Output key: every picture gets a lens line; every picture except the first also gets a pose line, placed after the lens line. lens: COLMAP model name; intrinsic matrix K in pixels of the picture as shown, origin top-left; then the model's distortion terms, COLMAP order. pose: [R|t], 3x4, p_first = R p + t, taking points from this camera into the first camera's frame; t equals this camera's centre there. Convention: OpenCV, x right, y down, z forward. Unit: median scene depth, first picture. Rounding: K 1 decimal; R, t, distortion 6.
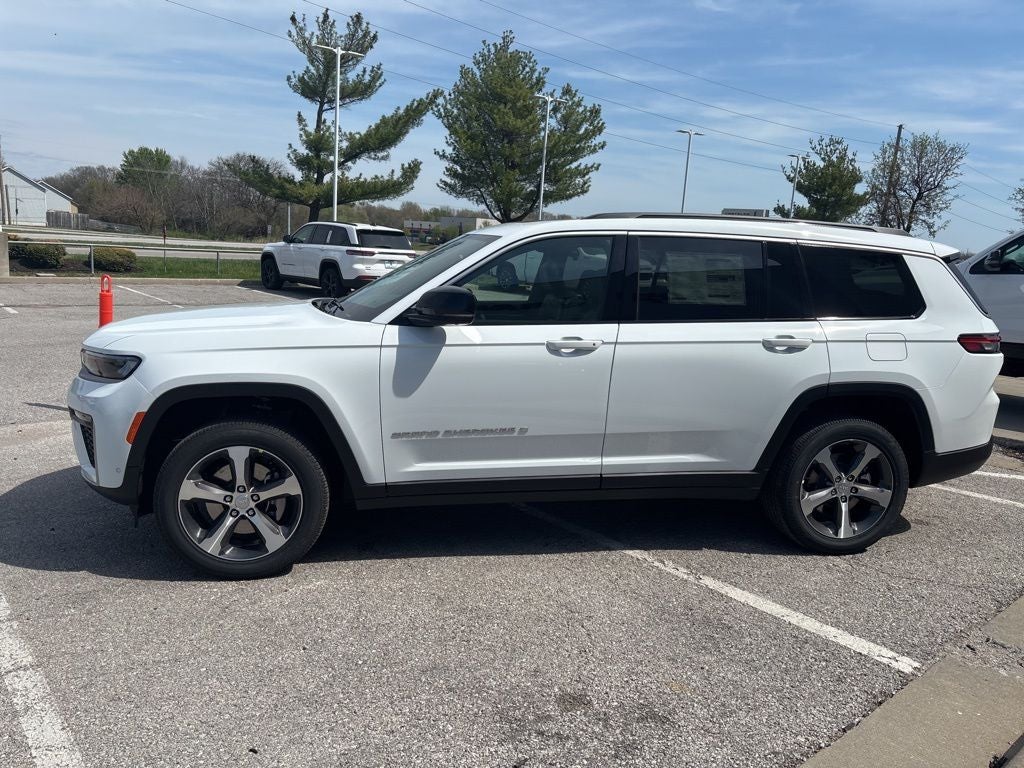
lens RADIAL K [[777.4, 0, 506.7], [0, 777.4, 390.7], [0, 0, 1]] dist [0.044984, -0.053208]
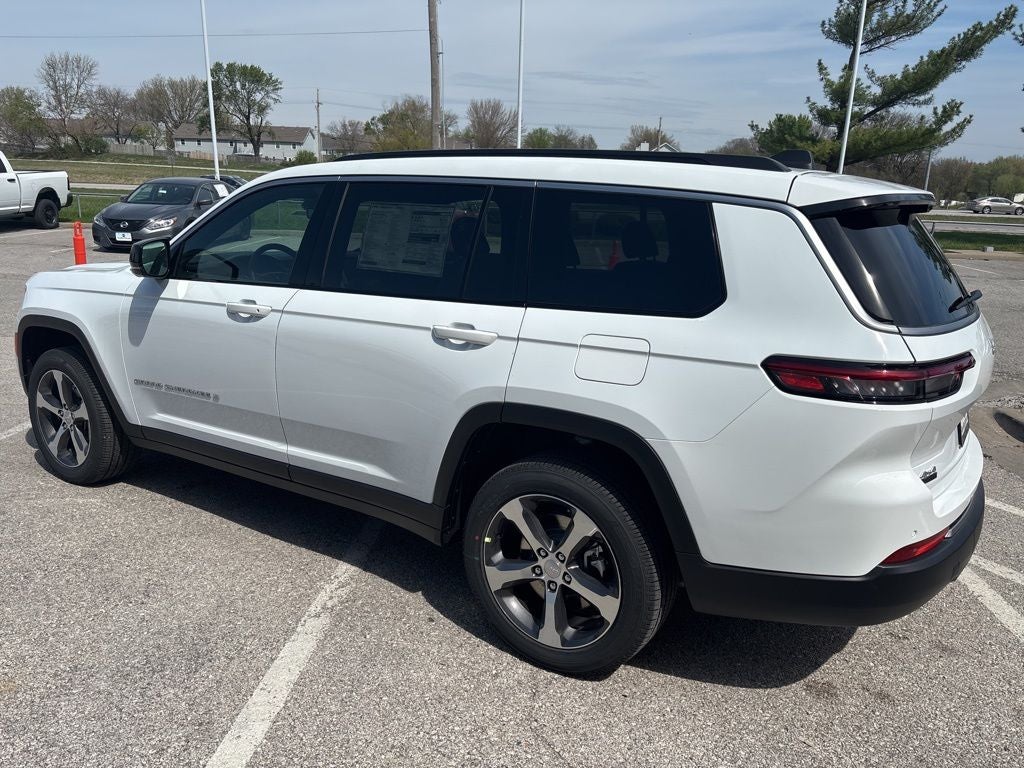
lens RADIAL K [[777.4, 0, 514.0], [0, 777.4, 391.1], [0, 0, 1]] dist [0.044984, -0.053208]
pose [[0.722163, 0.149347, -0.675408, 0.808699], [-0.120625, 0.988643, 0.089634, -0.073642], [0.681124, 0.016740, 0.731976, 0.497577]]
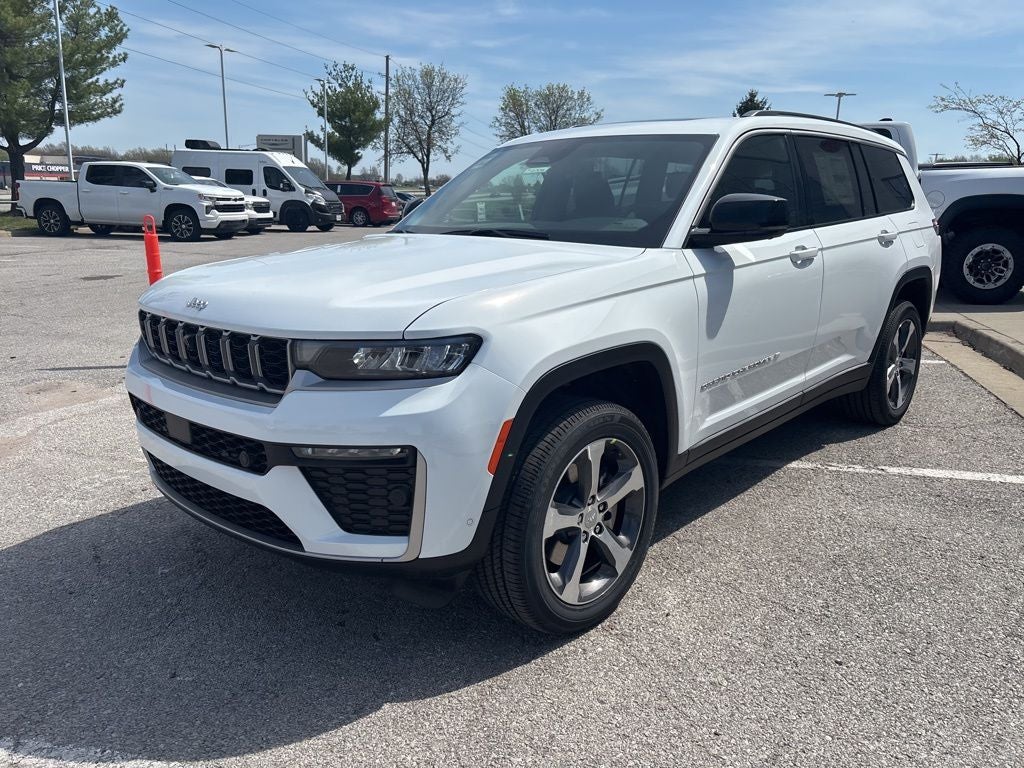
lens RADIAL K [[777.4, 0, 507.8], [0, 777.4, 386.2], [0, 0, 1]] dist [0.044984, -0.053208]
pose [[0.802185, -0.185899, 0.567399, -0.657001], [0.140860, 0.982394, 0.122718, -0.060936], [-0.580223, -0.018519, 0.814247, 0.400845]]
